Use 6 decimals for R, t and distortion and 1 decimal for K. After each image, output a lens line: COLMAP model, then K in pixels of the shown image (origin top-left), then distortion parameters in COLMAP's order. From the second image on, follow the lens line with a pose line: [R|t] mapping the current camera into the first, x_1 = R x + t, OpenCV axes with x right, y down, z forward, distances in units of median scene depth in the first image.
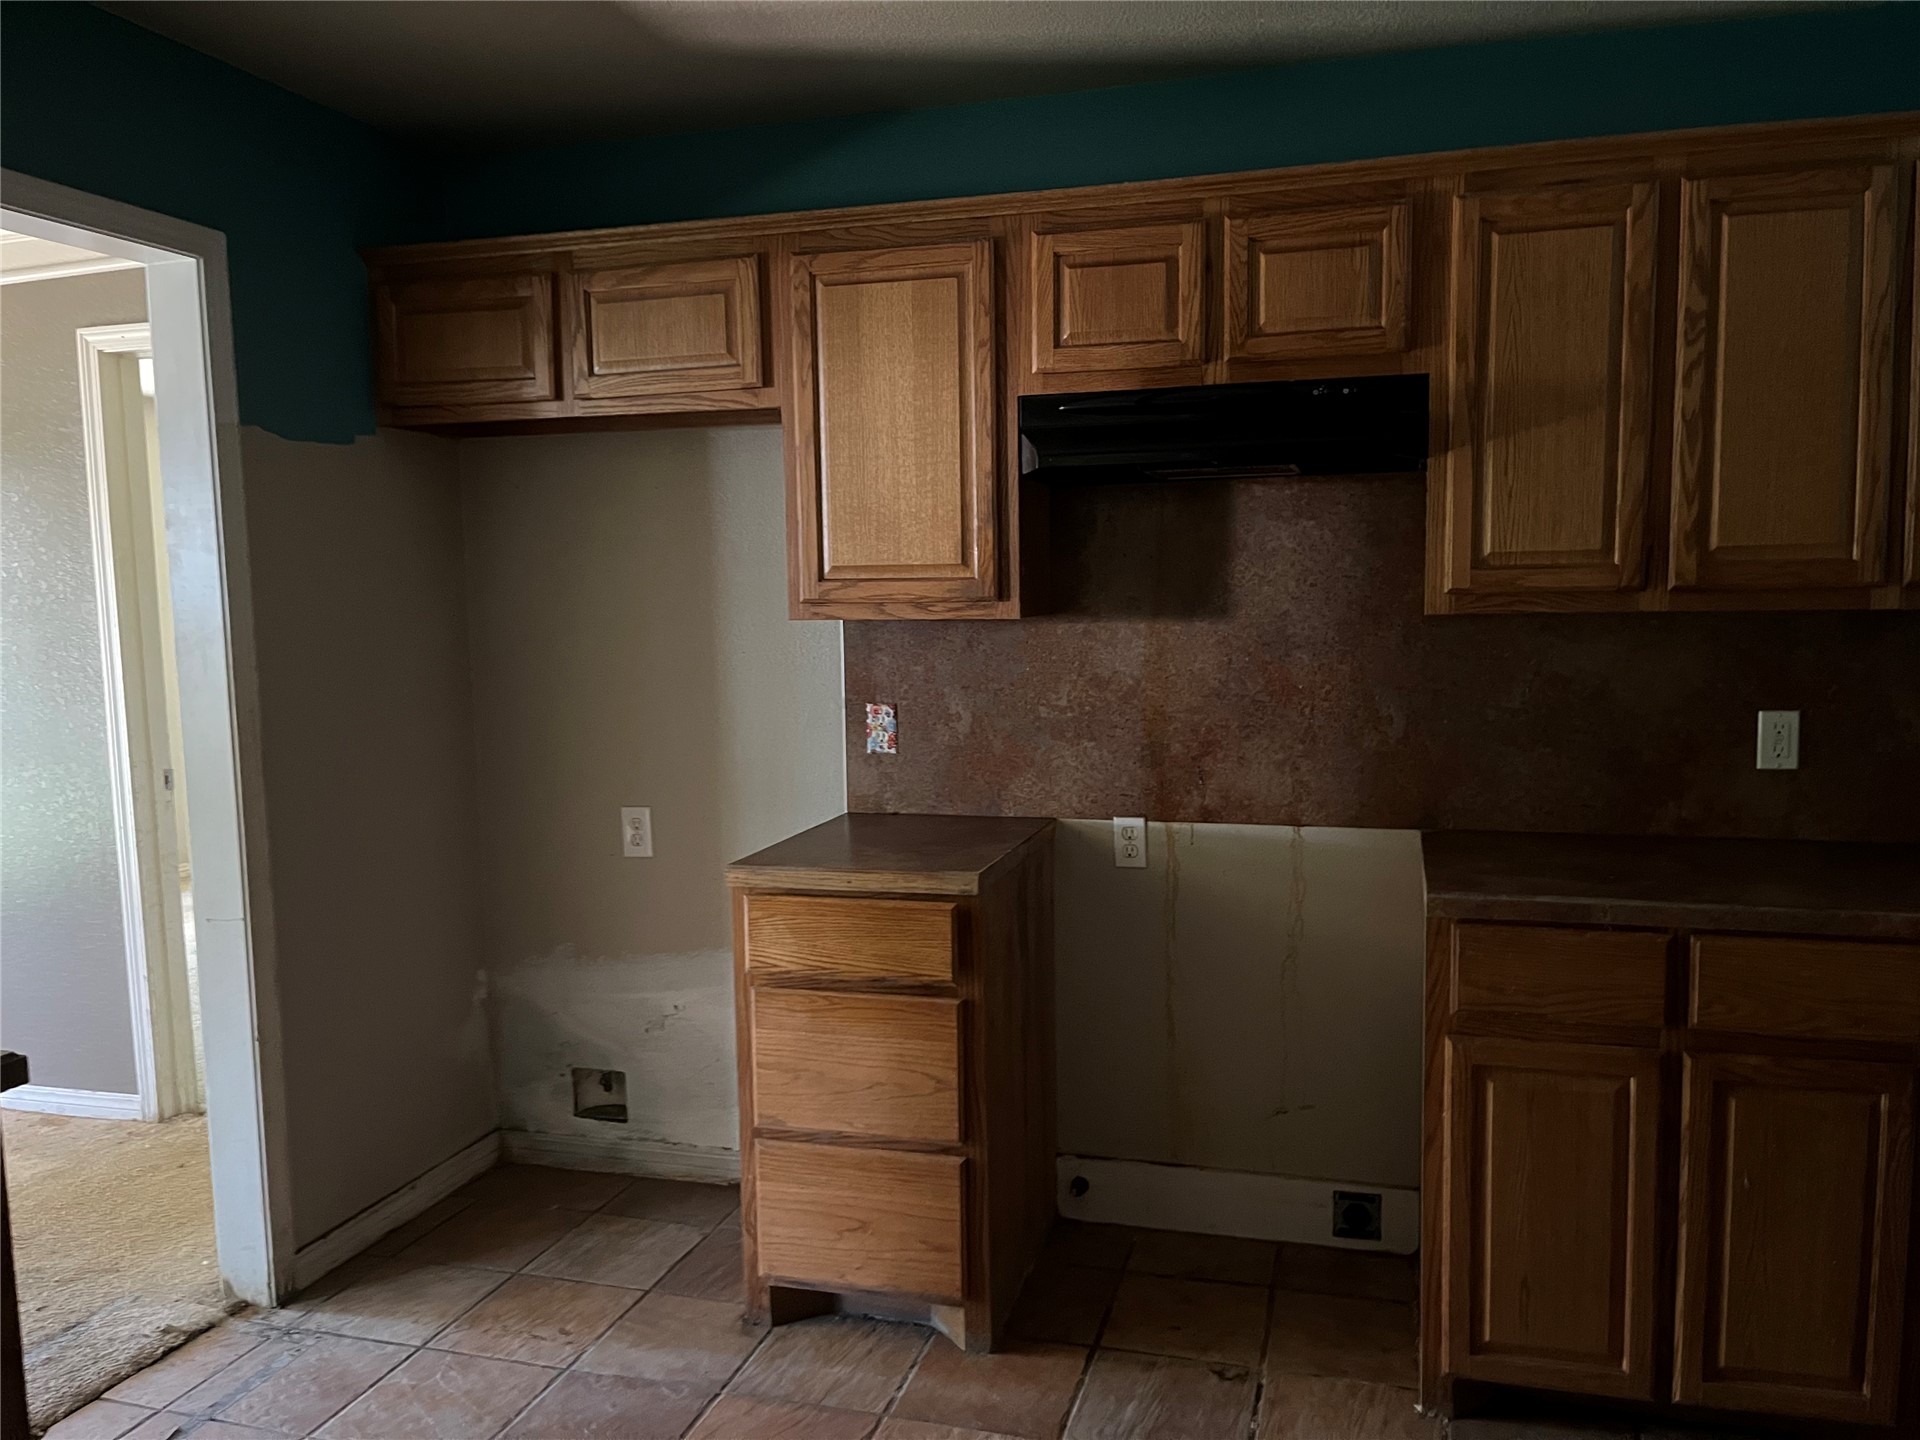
lens RADIAL K [[1461.7, 0, 958.7], [0, 1461.7, 741.2], [0, 0, 1]] dist [0.056102, -0.054121]
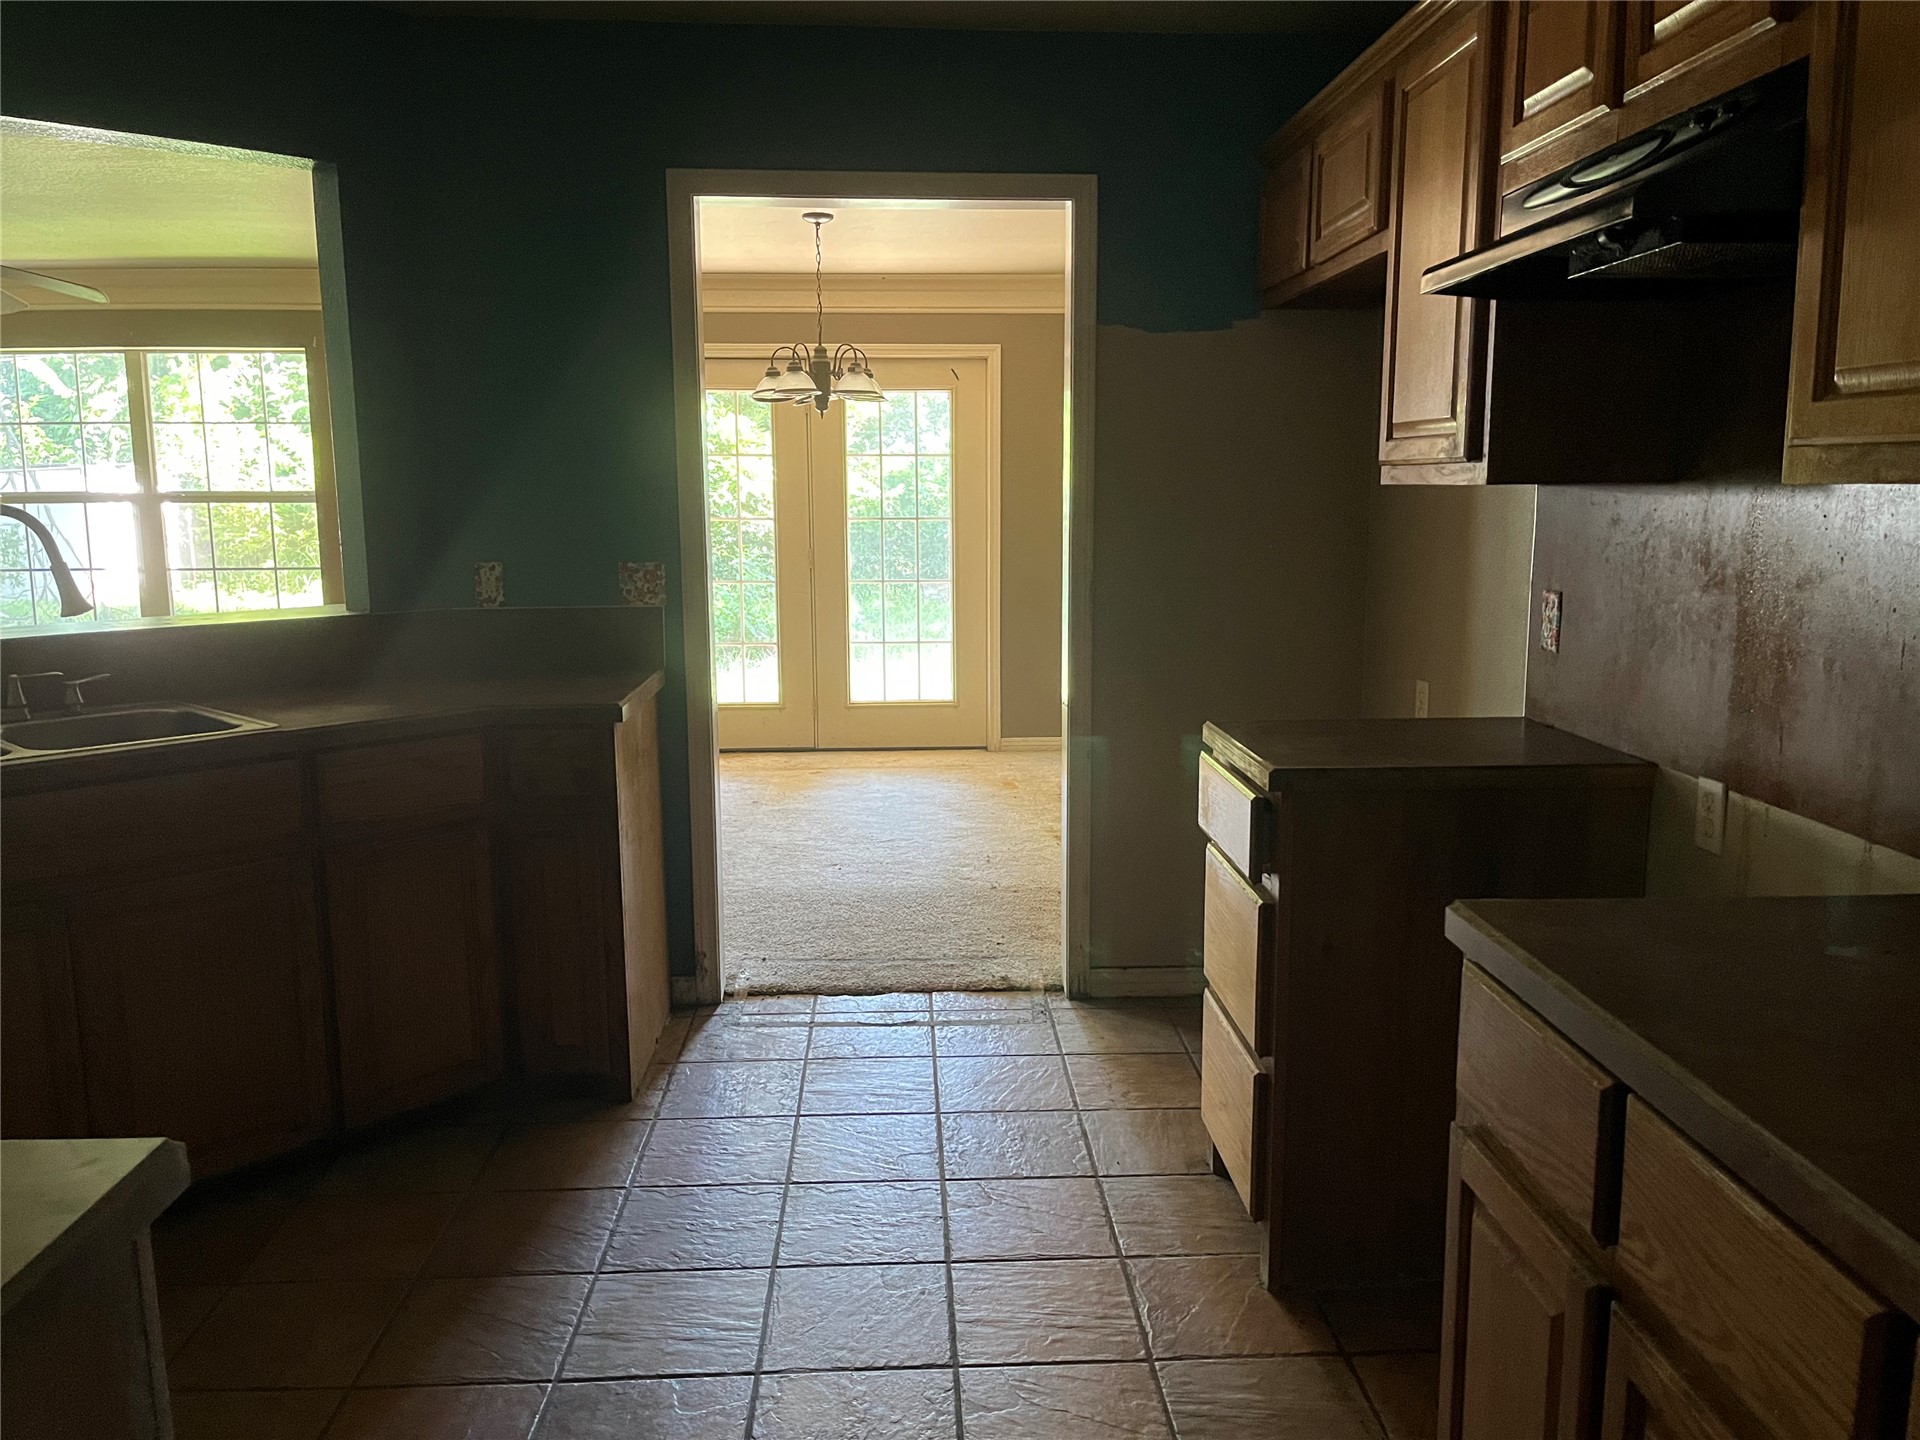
lens RADIAL K [[1461.7, 0, 959.2], [0, 1461.7, 703.7], [0, 0, 1]] dist [0.056102, -0.054121]
pose [[0.325923, 0.157685, -0.932153, 0.736228], [-0.107956, 0.985750, 0.129005, -0.039858], [0.939212, 0.058586, 0.338302, 0.477166]]
